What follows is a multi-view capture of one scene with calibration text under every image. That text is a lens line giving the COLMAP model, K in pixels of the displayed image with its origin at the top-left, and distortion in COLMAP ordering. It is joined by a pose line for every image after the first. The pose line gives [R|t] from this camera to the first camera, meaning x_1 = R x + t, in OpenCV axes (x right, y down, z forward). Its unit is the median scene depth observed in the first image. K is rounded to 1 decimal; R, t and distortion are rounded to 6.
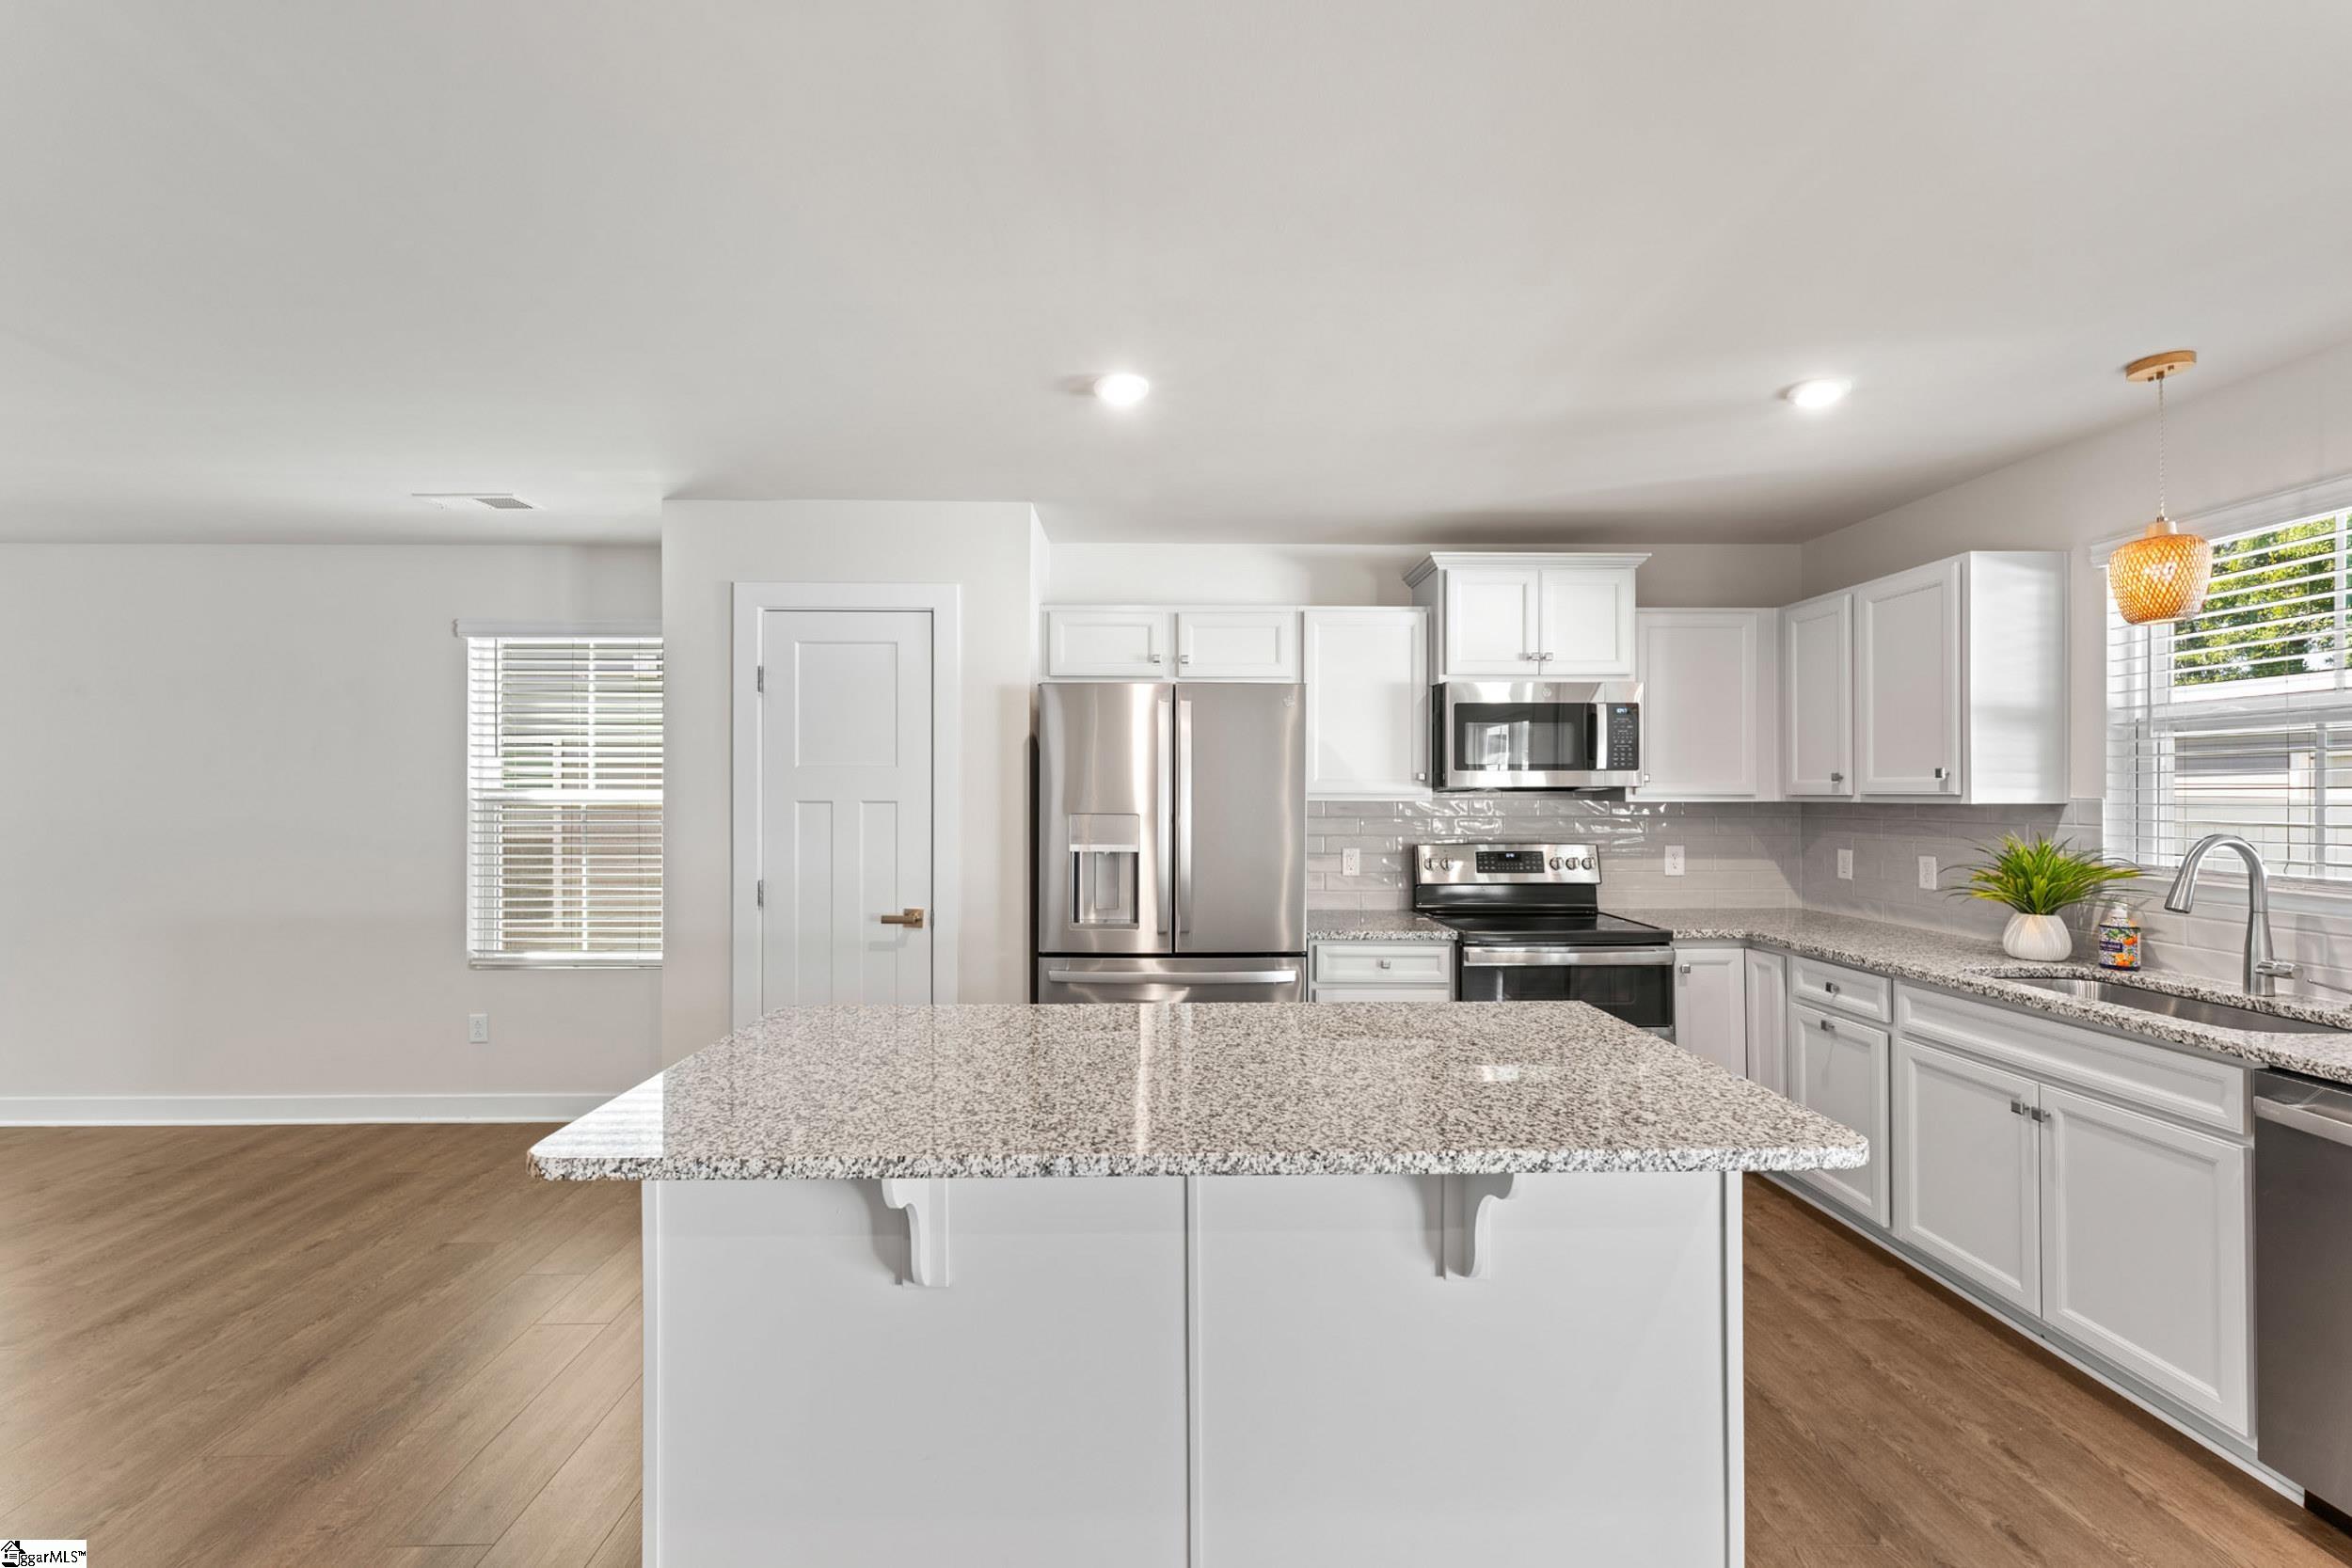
lens RADIAL K [[957.8, 0, 1163.2], [0, 957.8, 789.7], [0, 0, 1]] dist [-0.000729, -0.000349]
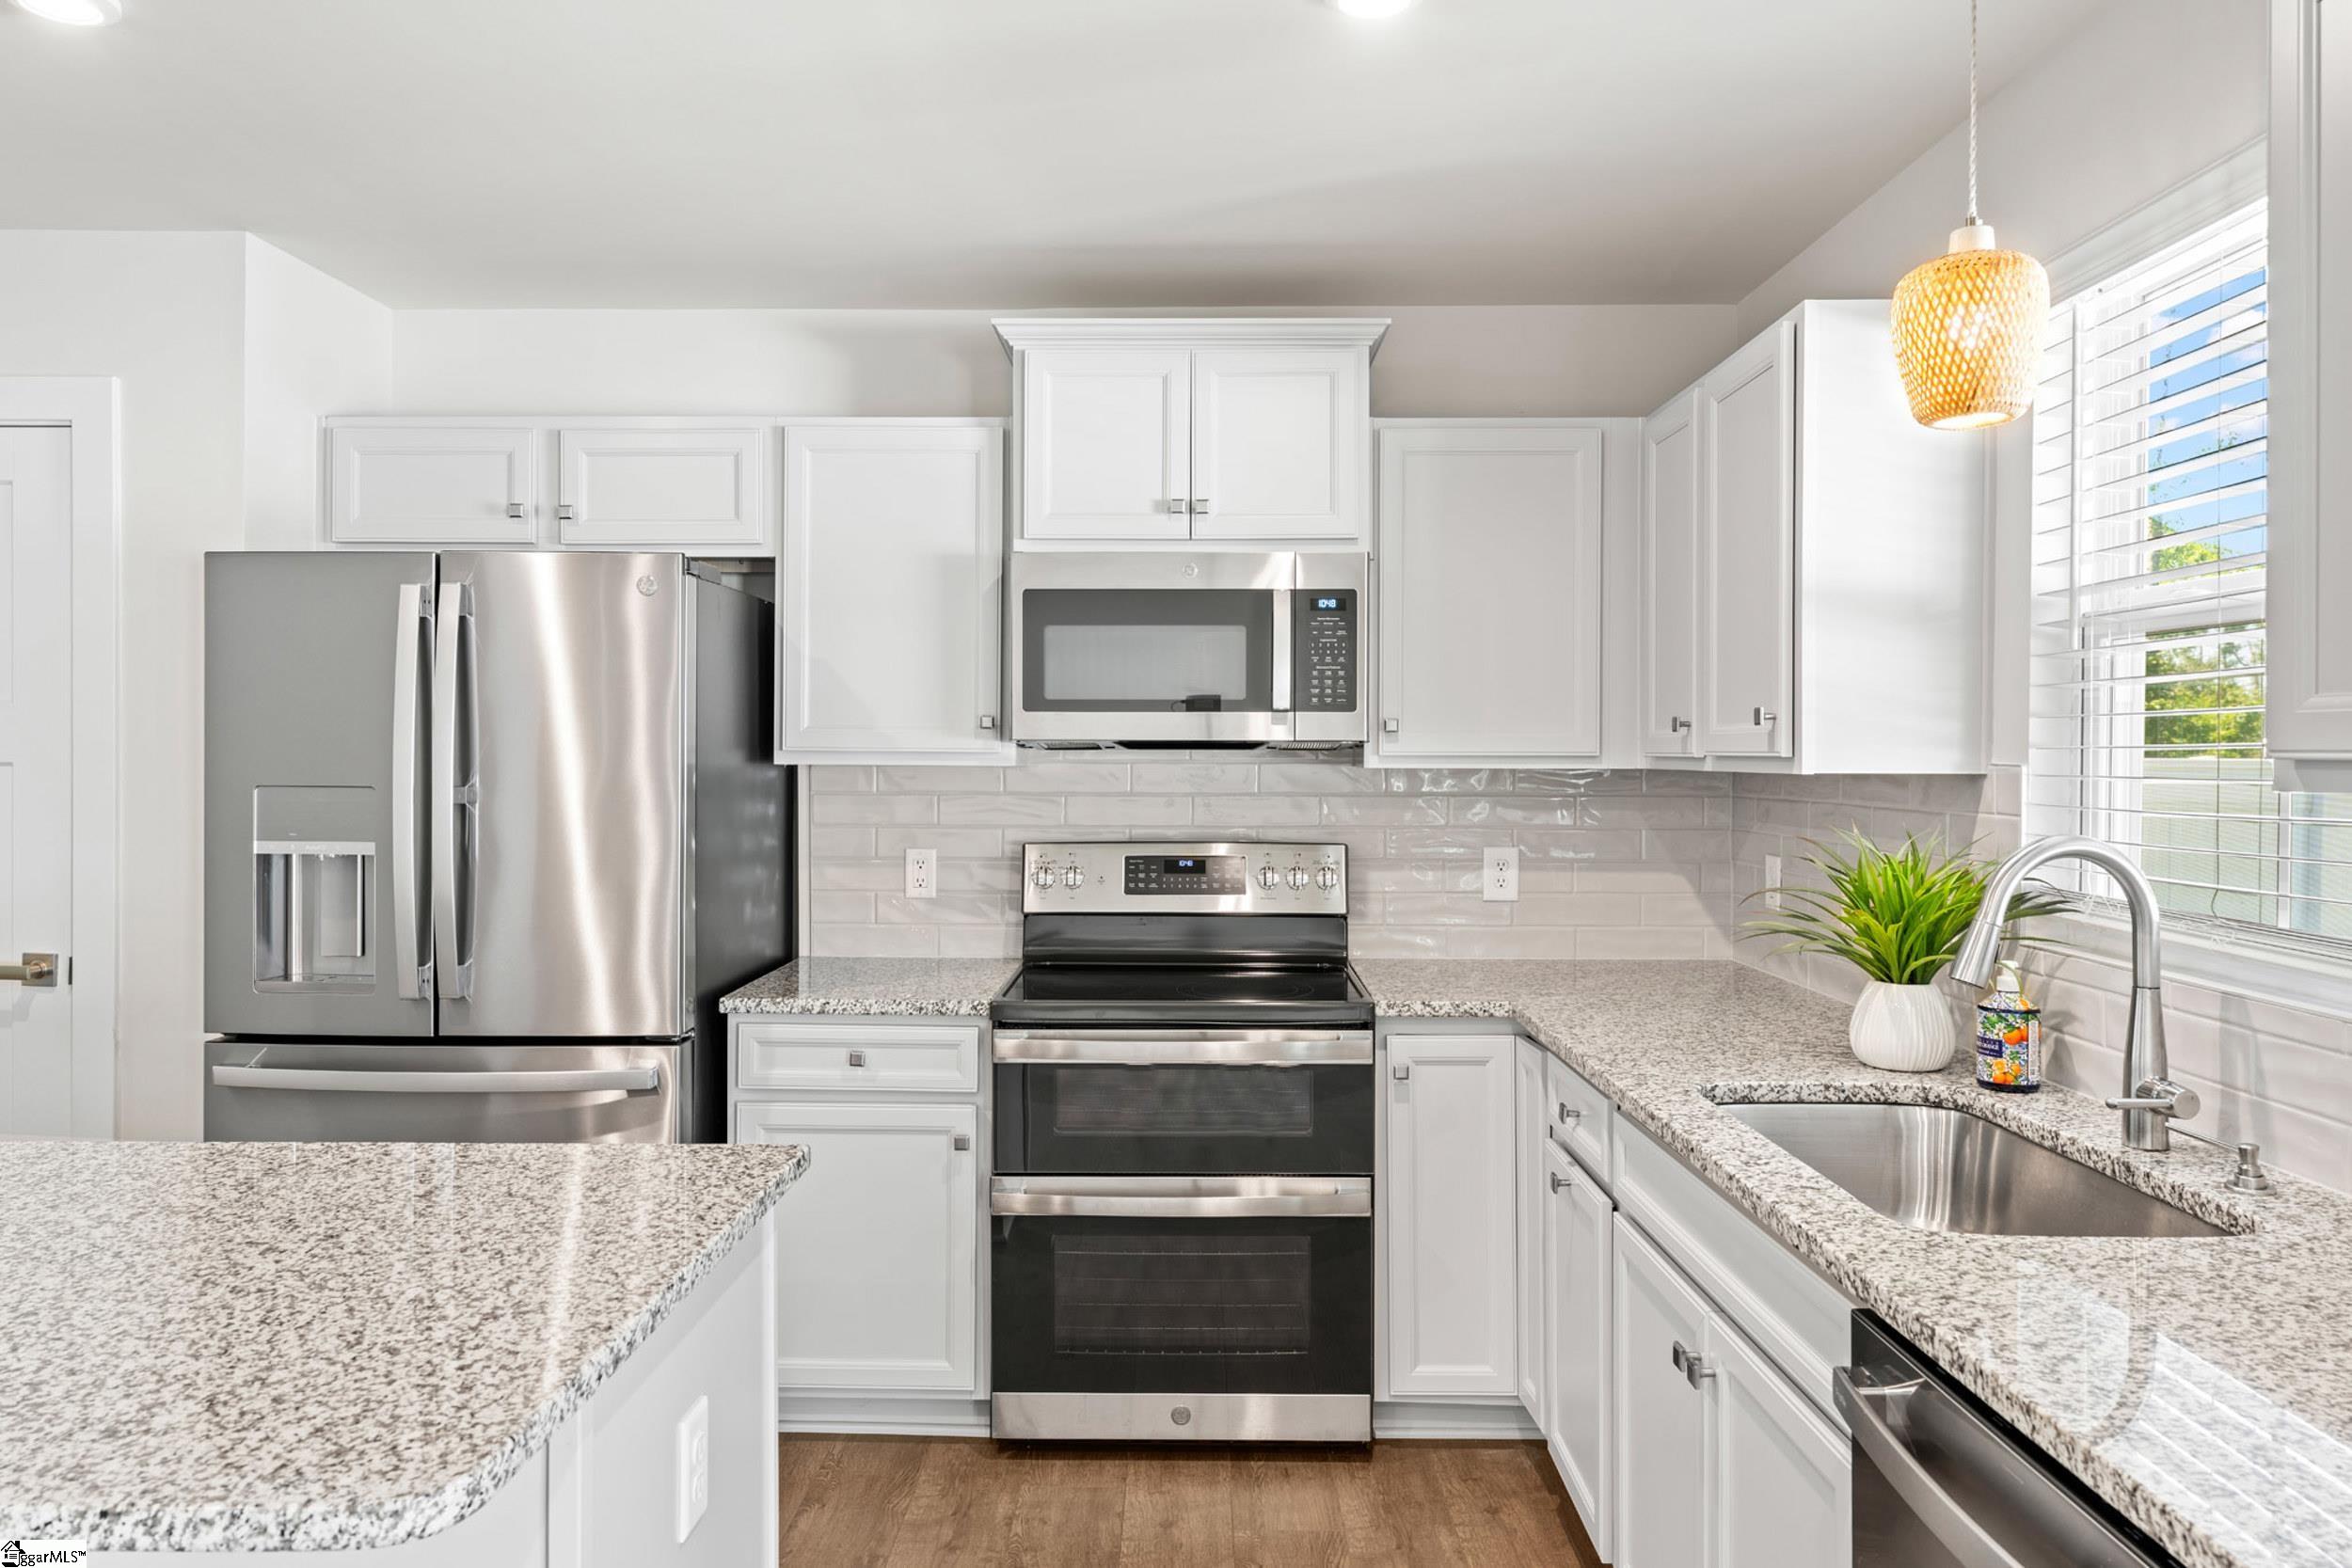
lens RADIAL K [[1568.0, 0, 1168.2], [0, 1568.0, 762.0], [0, 0, 1]] dist [0.004117, -0.001664]
pose [[0.999471, 0.003526, -0.032327, 0.454465], [-0.003230, 0.999952, 0.009217, 0.001131], [0.032358, -0.009108, 0.999435, 0.100255]]
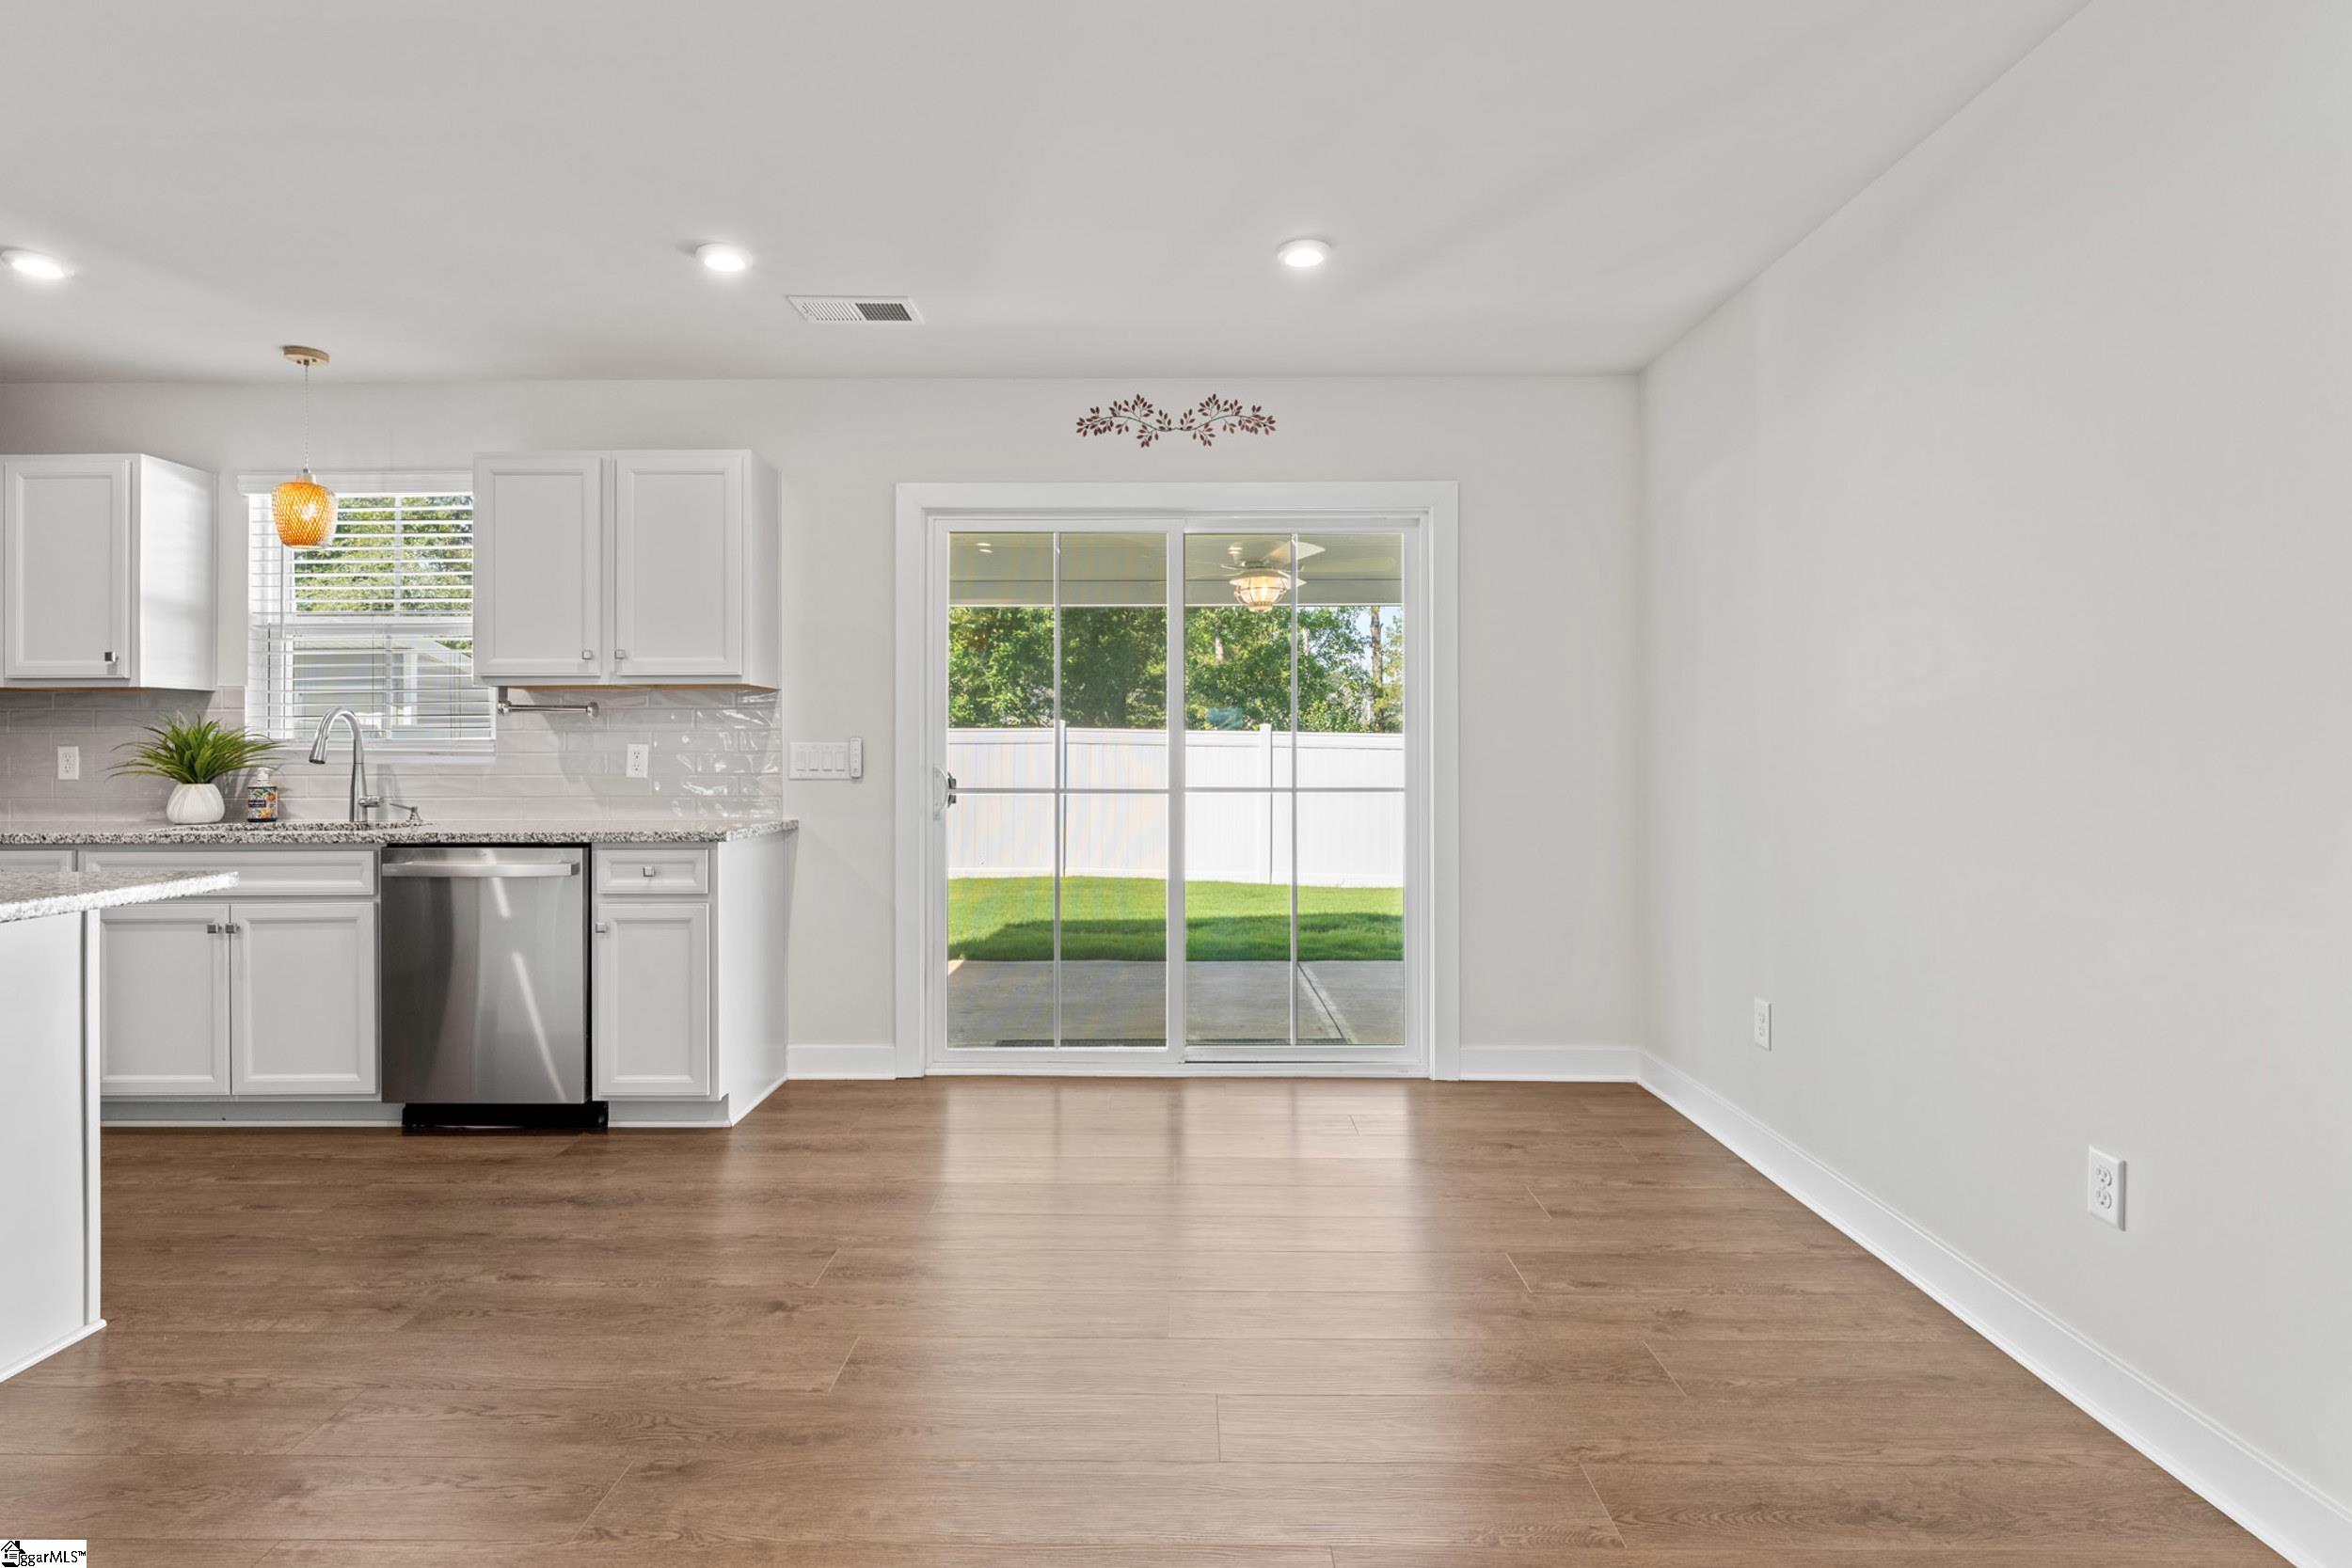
lens RADIAL K [[1183.9, 0, 1172.5], [0, 1183.9, 740.5], [0, 0, 1]] dist [0.001725, 0.000010]
pose [[0.030475, 0.007483, 0.999508, -0.403215], [-0.000749, 0.999972, -0.007464, 0.074298], [-0.999535, -0.000521, 0.030480, -0.182584]]
